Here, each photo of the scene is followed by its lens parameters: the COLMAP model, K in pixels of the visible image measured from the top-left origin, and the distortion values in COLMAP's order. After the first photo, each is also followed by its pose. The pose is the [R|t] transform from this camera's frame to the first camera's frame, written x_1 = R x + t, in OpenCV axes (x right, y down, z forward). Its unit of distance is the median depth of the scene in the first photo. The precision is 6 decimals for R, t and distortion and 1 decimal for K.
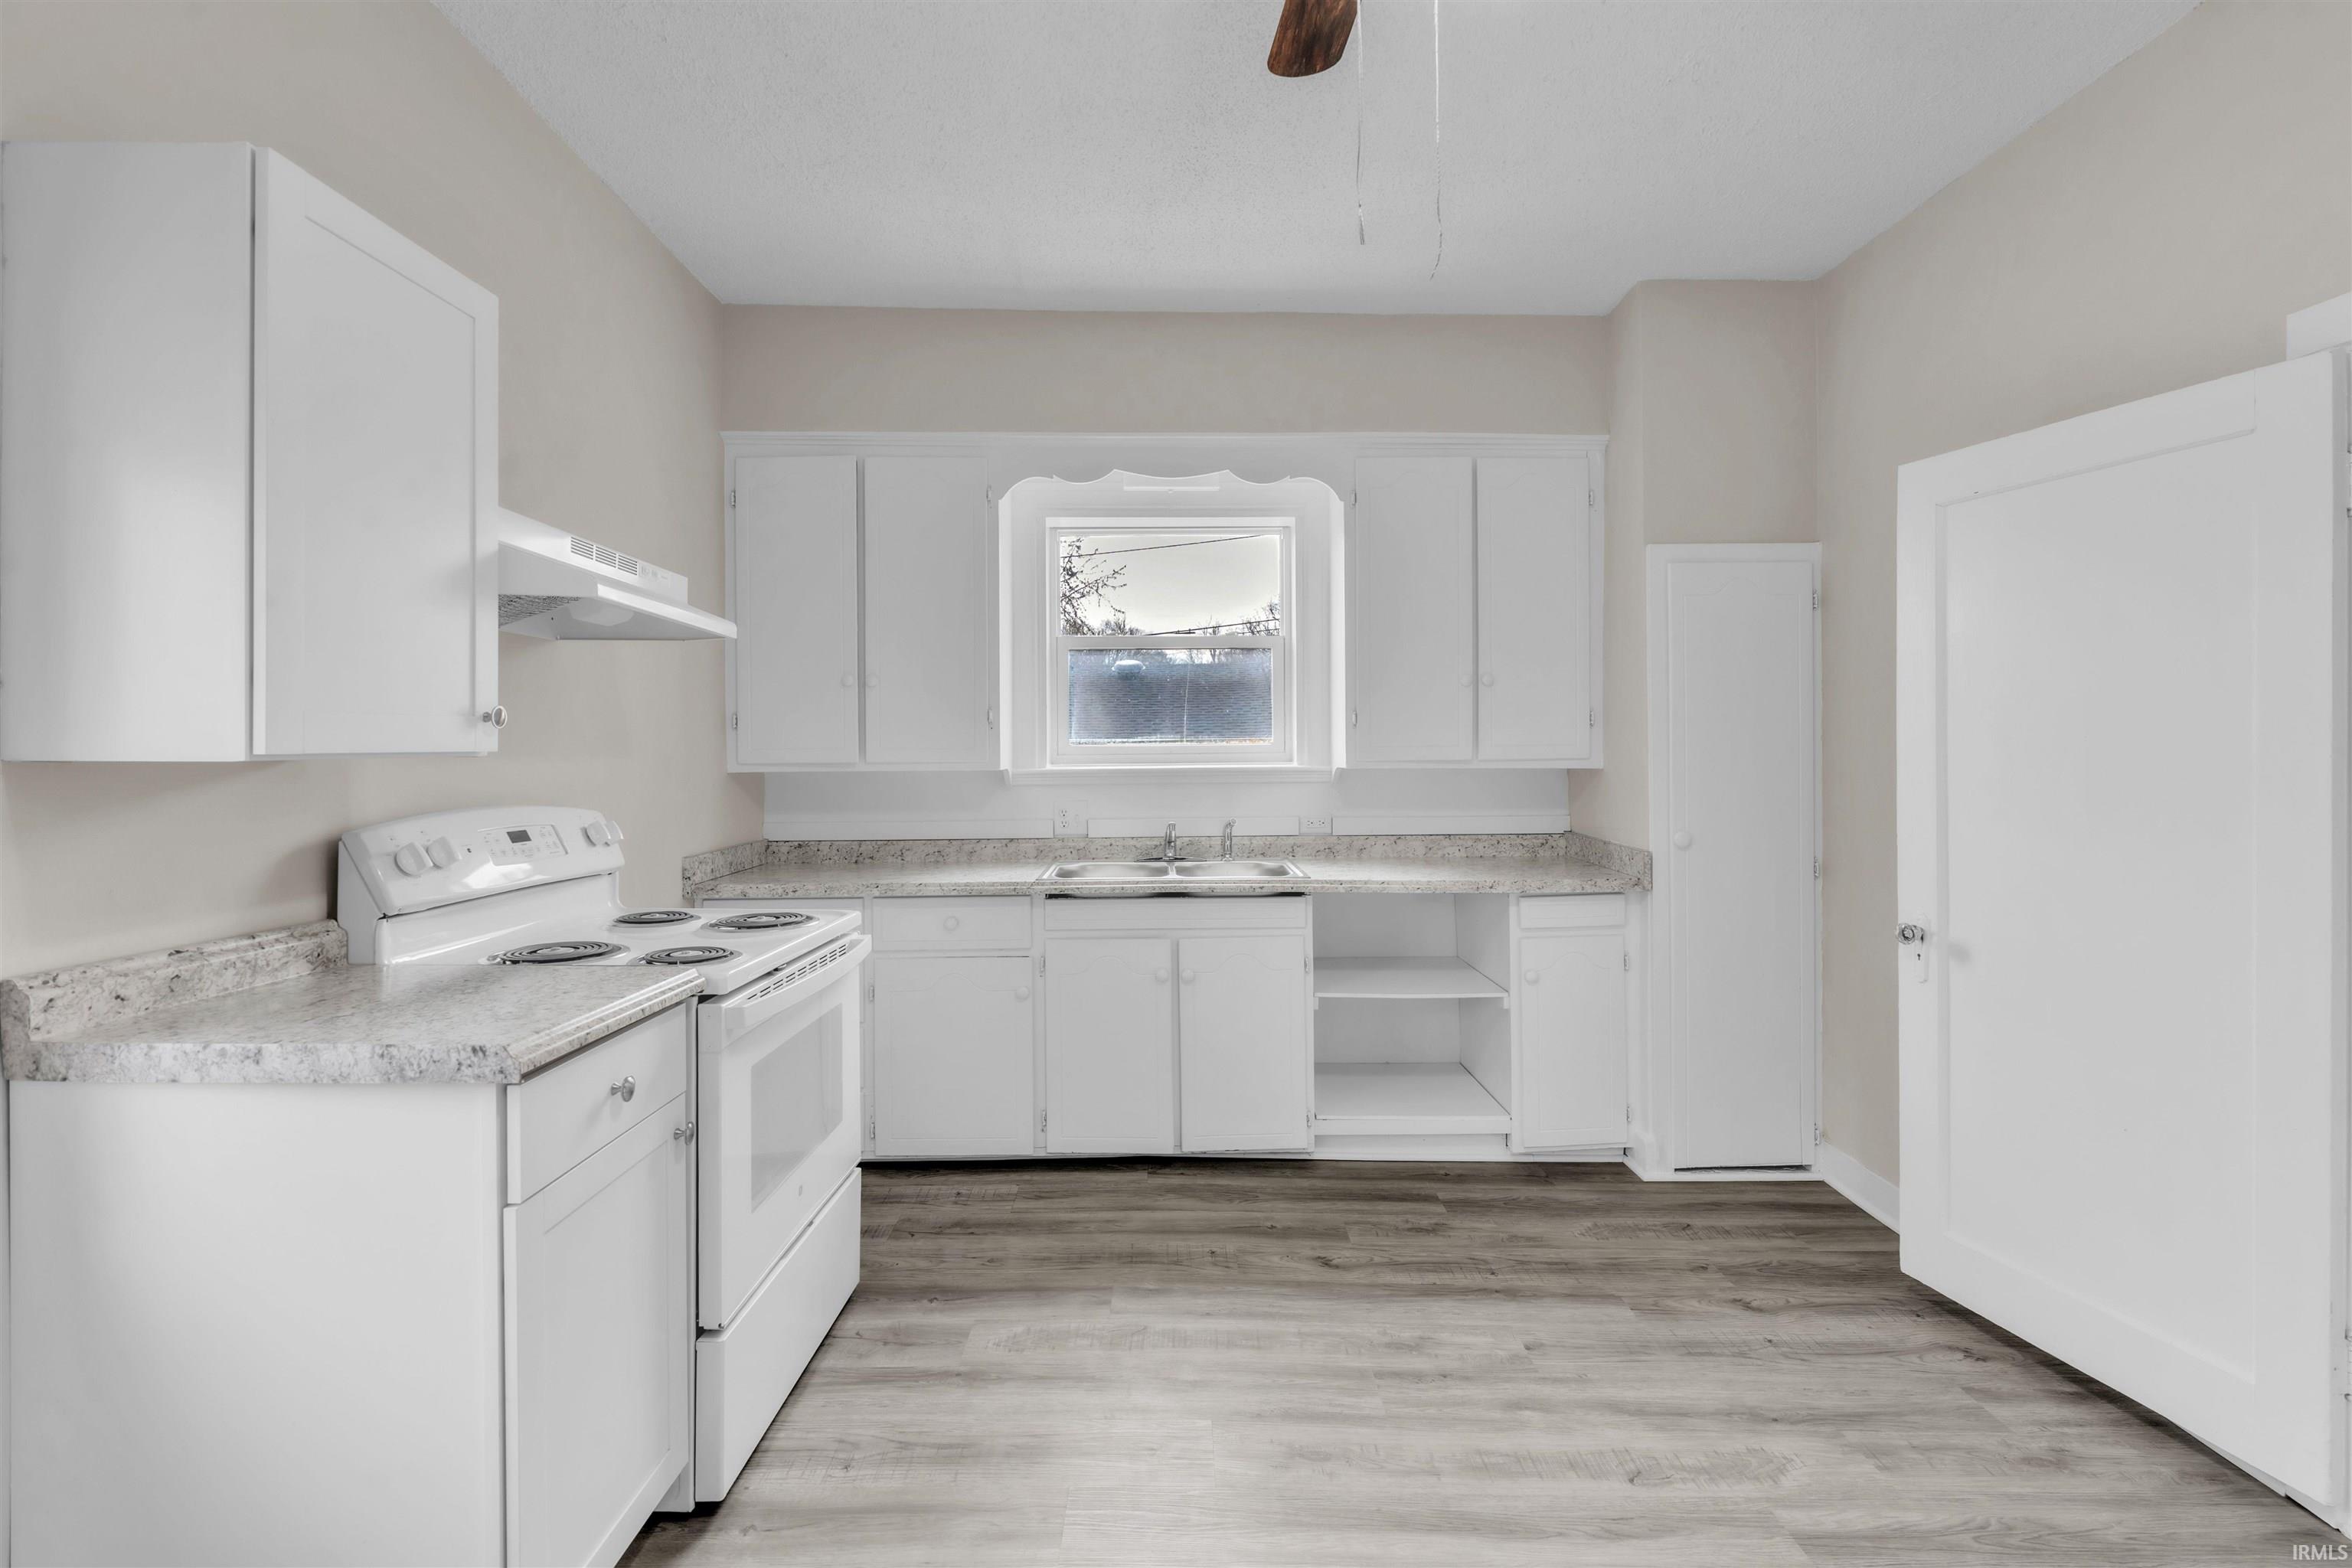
lens RADIAL K [[1067.8, 0, 1180.8], [0, 1067.8, 744.2], [0, 0, 1]] dist [-0.011794, 0.006079]
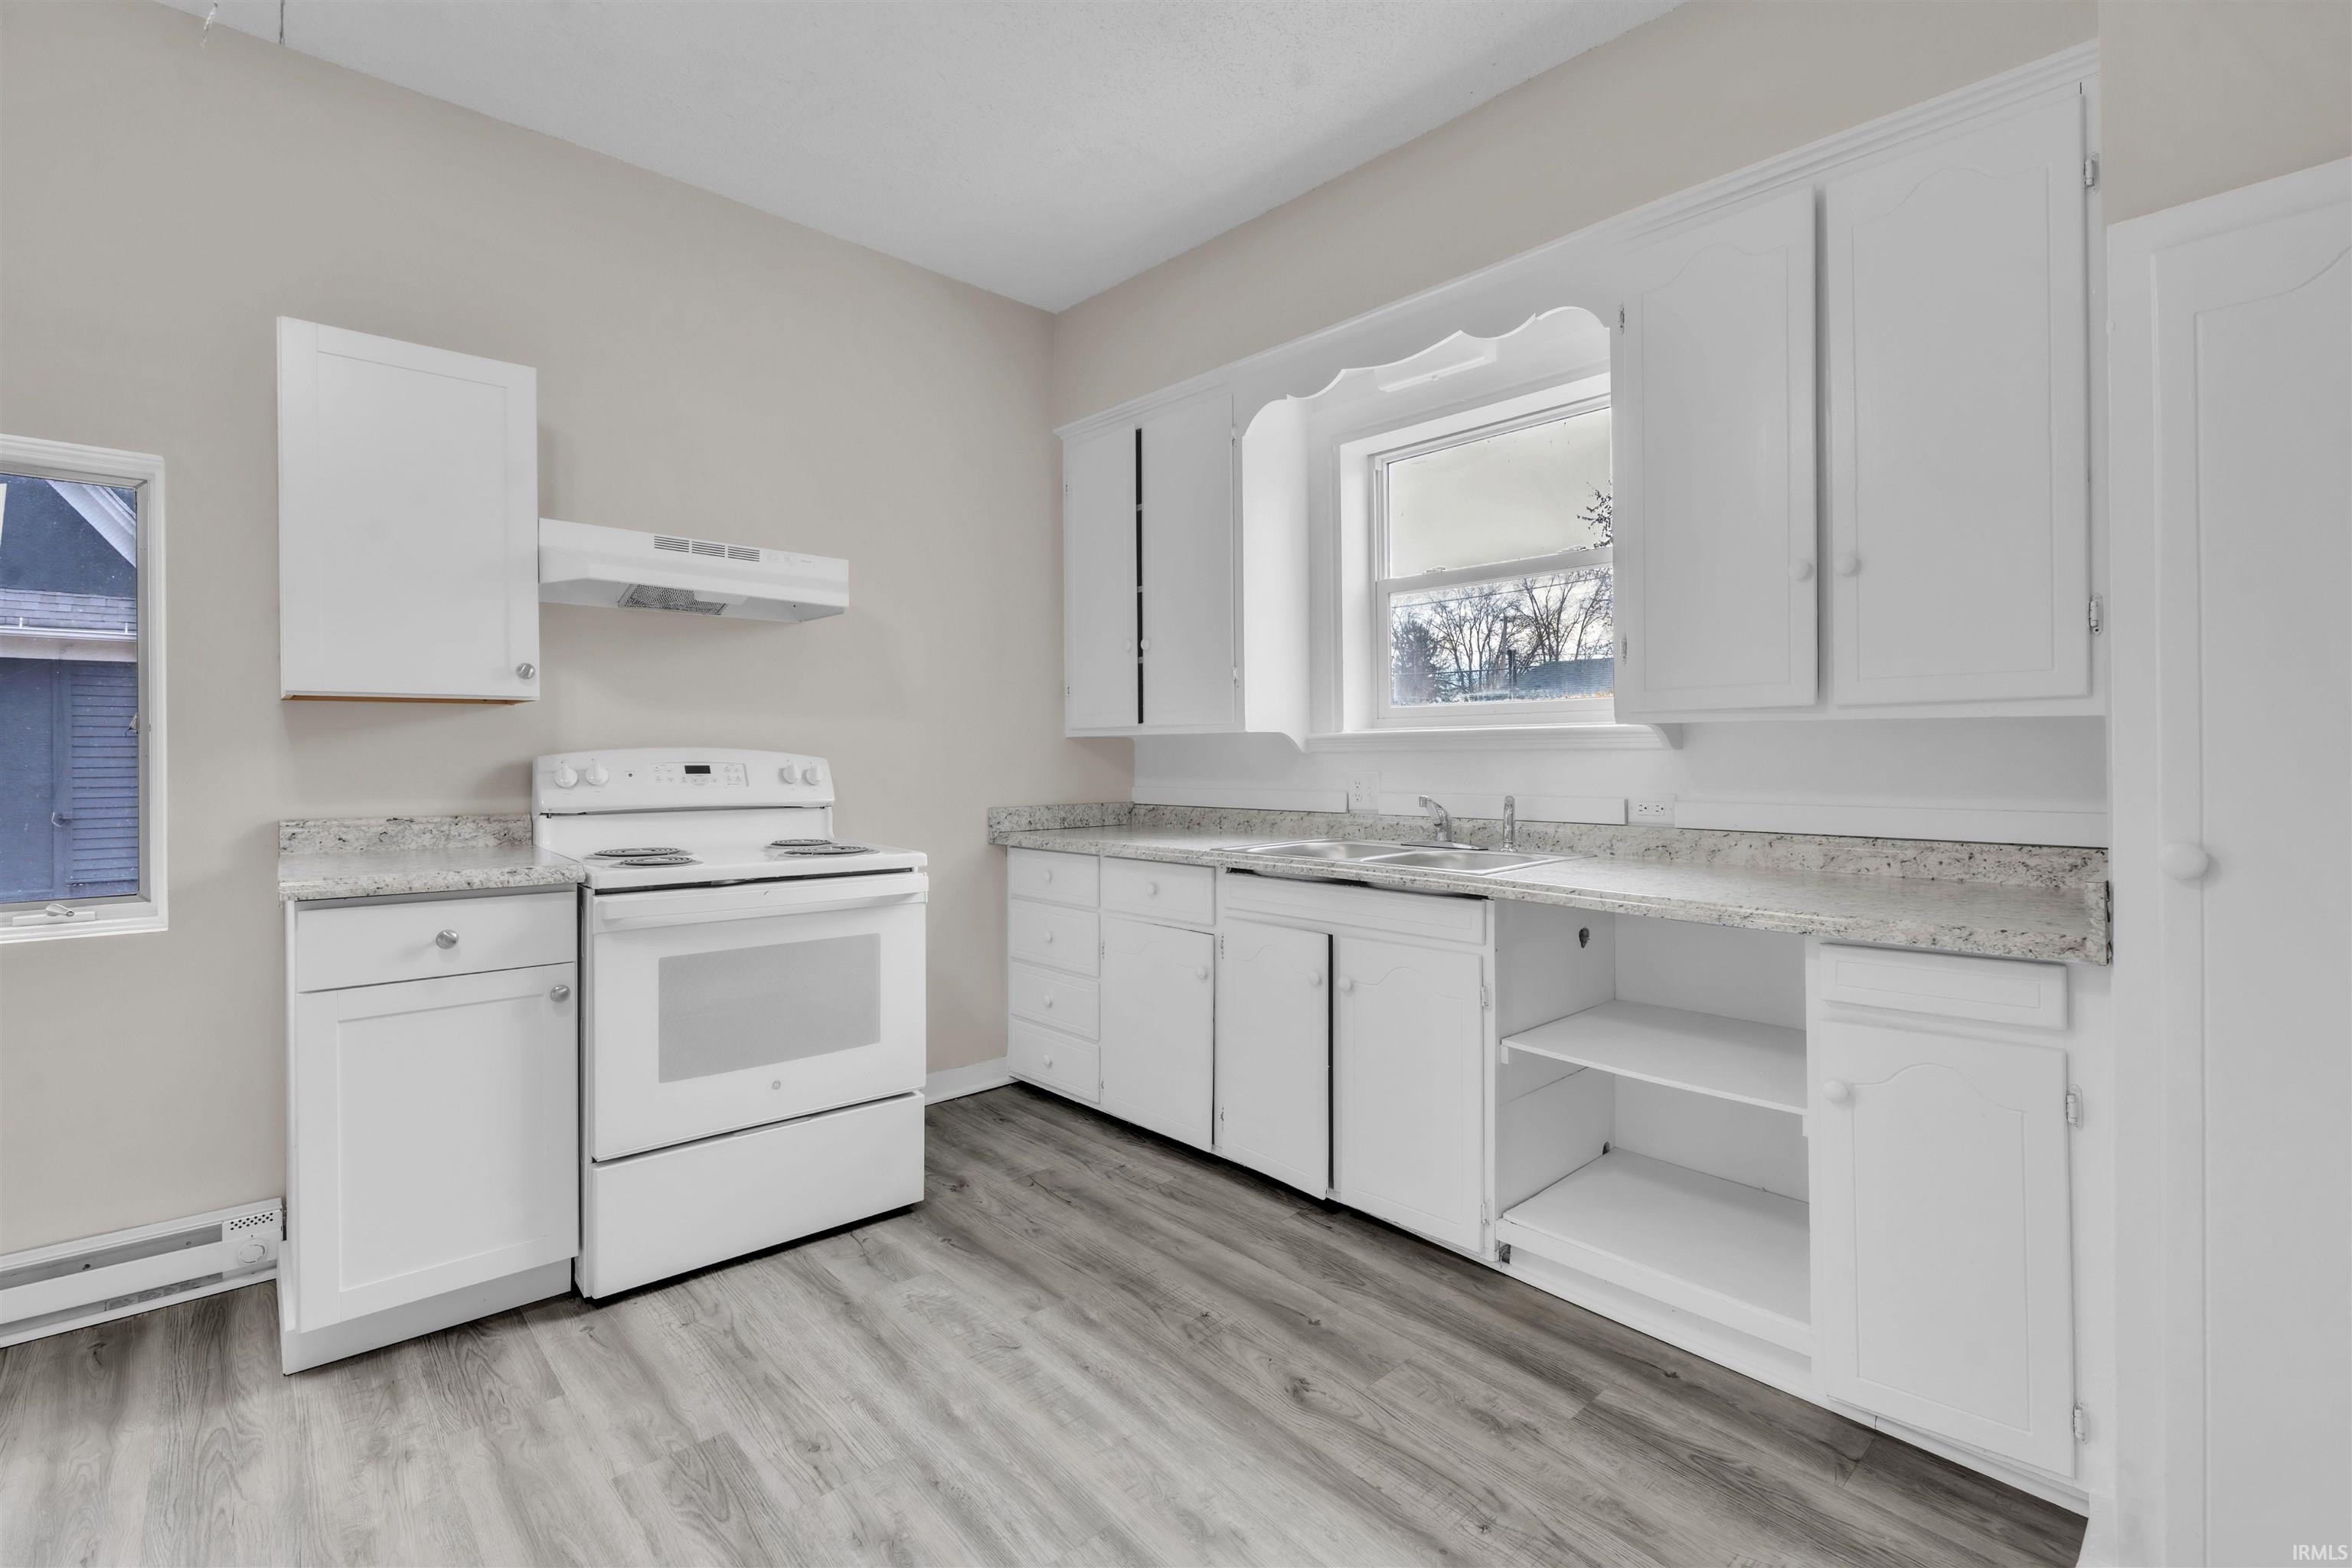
lens RADIAL K [[1055.4, 0, 1181.6], [0, 1055.4, 756.7], [0, 0, 1]] dist [-0.013815, 0.005134]
pose [[0.666053, 0.005400, -0.745884, 0.551195], [0.001944, 0.999958, 0.008976, 0.043614], [0.745901, -0.007428, 0.666015, 0.417941]]
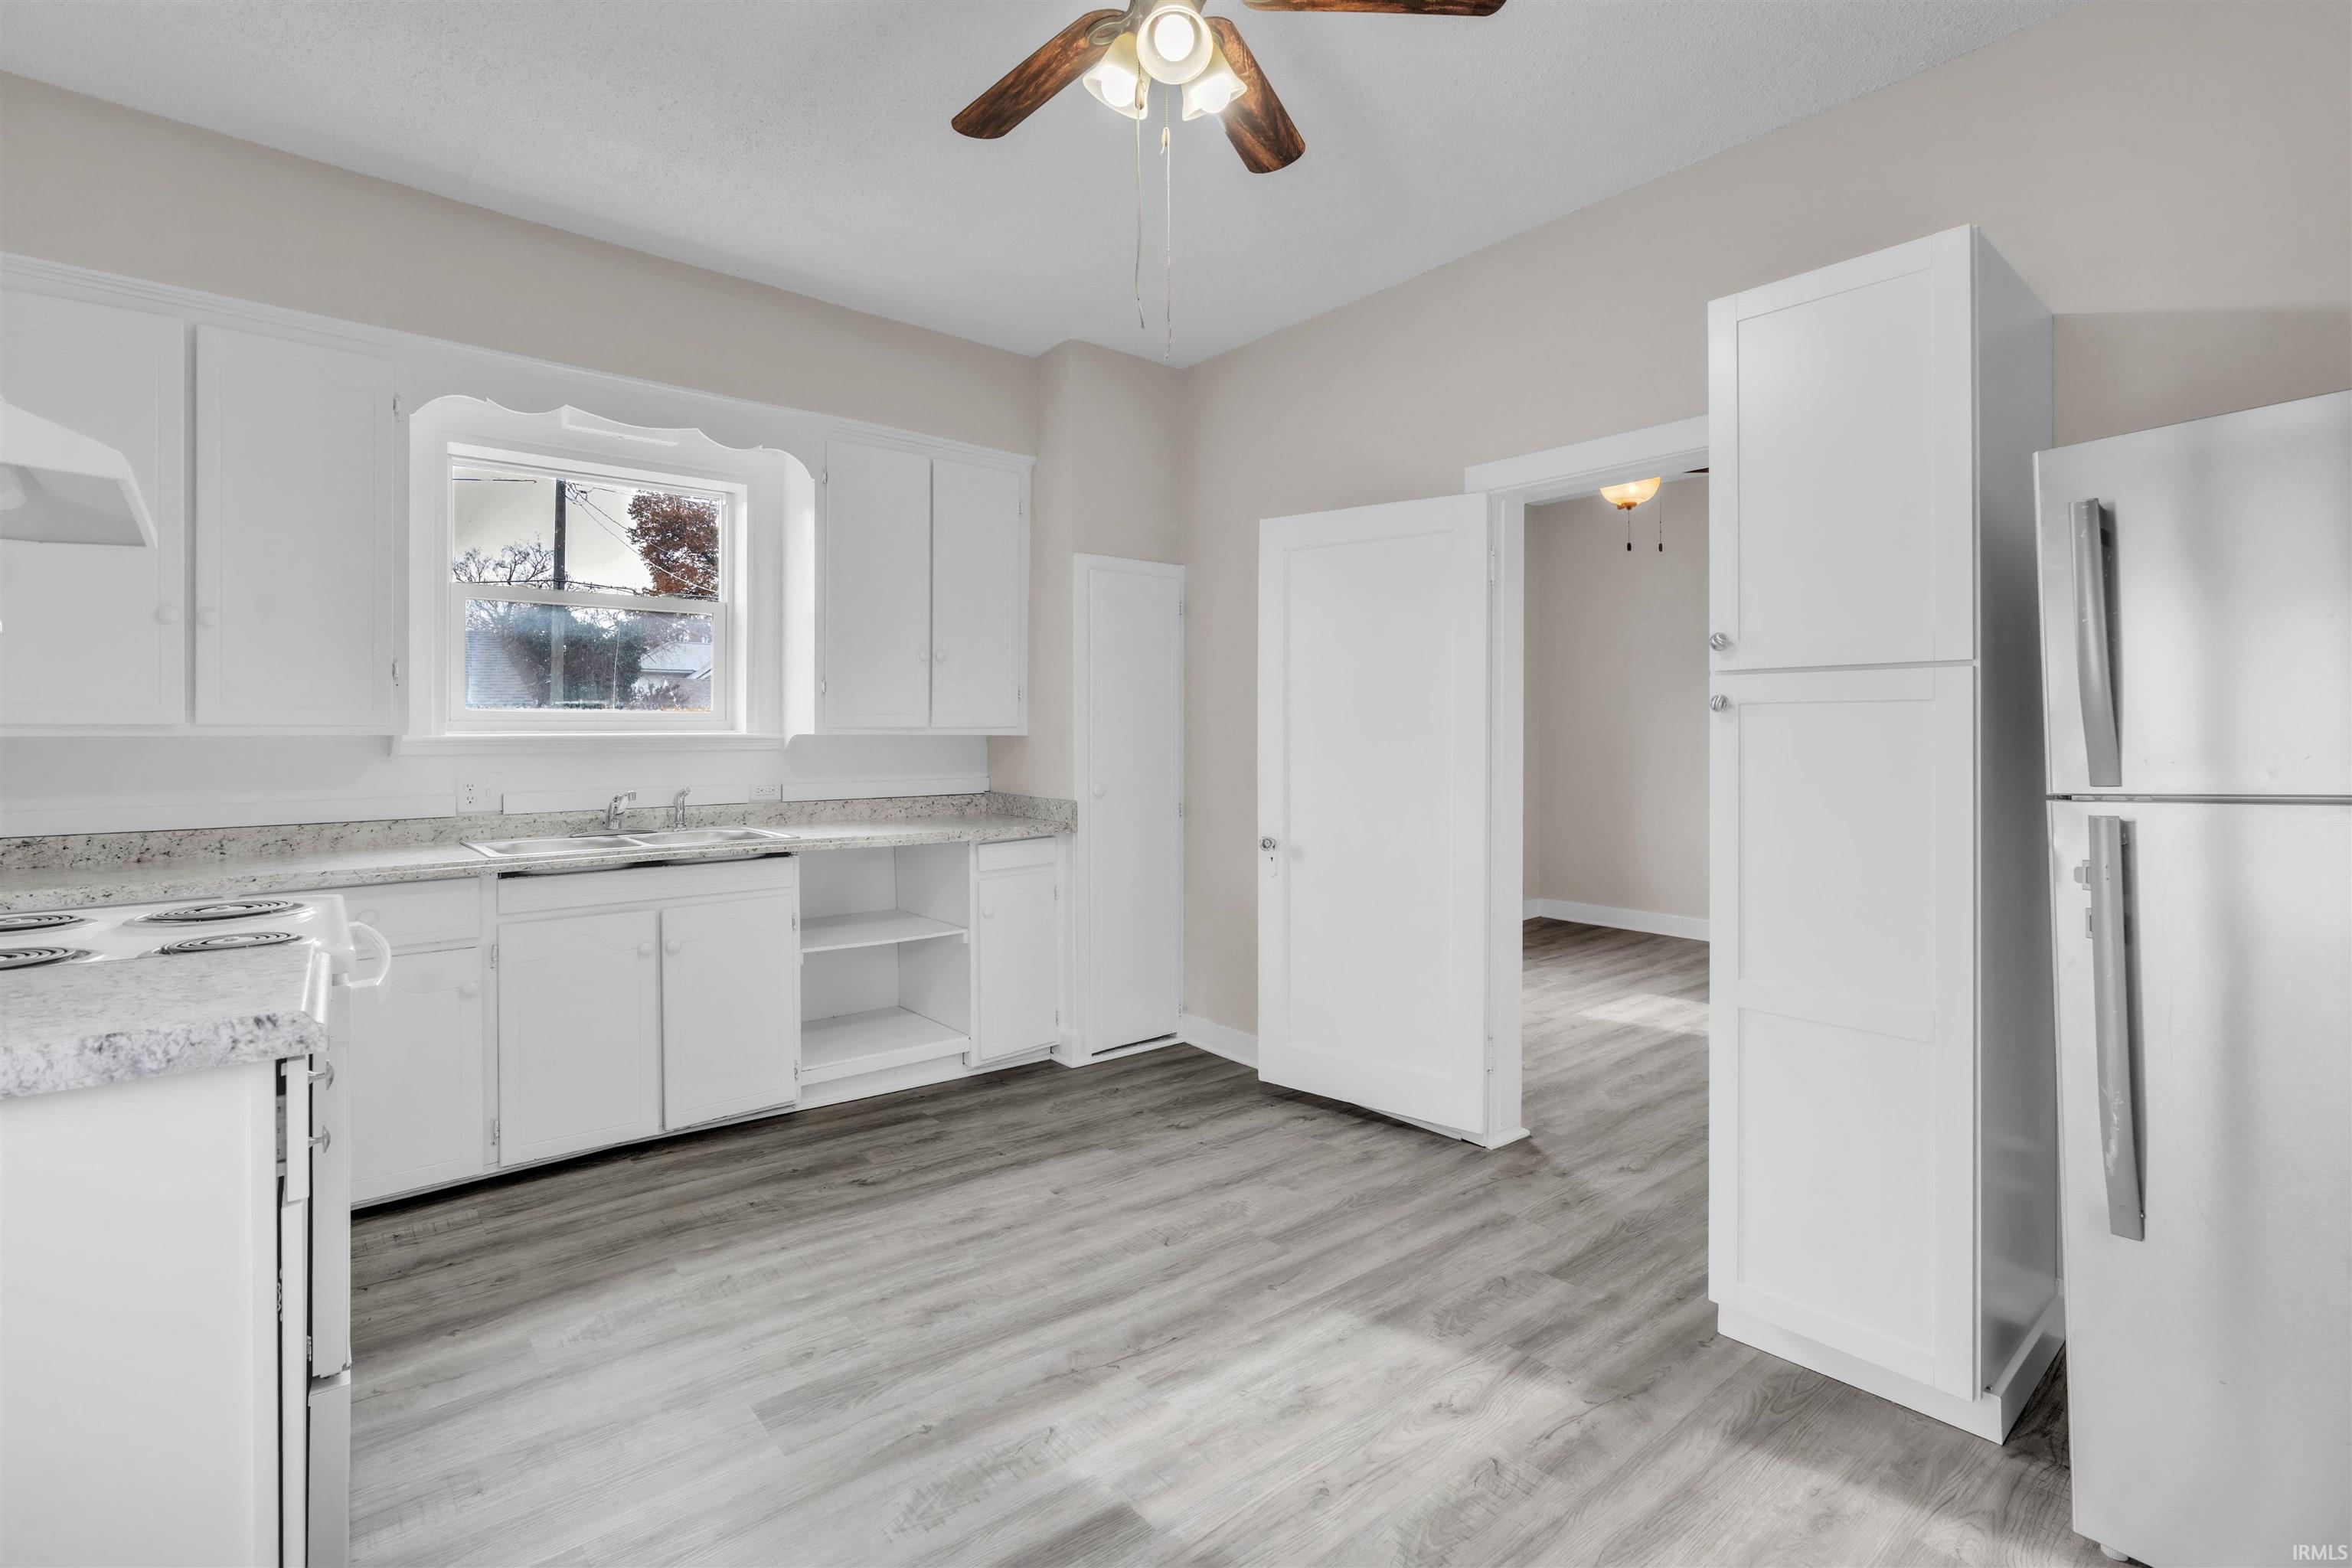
lens RADIAL K [[1079.0, 0, 1187.0], [0, 1079.0, 729.6], [0, 0, 1]] dist [-0.001702, 0.000694]
pose [[0.770079, 0.006171, 0.637919, -0.280223], [-0.003716, 0.999980, -0.005187, 0.025900], [-0.637938, 0.001624, 0.770086, -0.052397]]
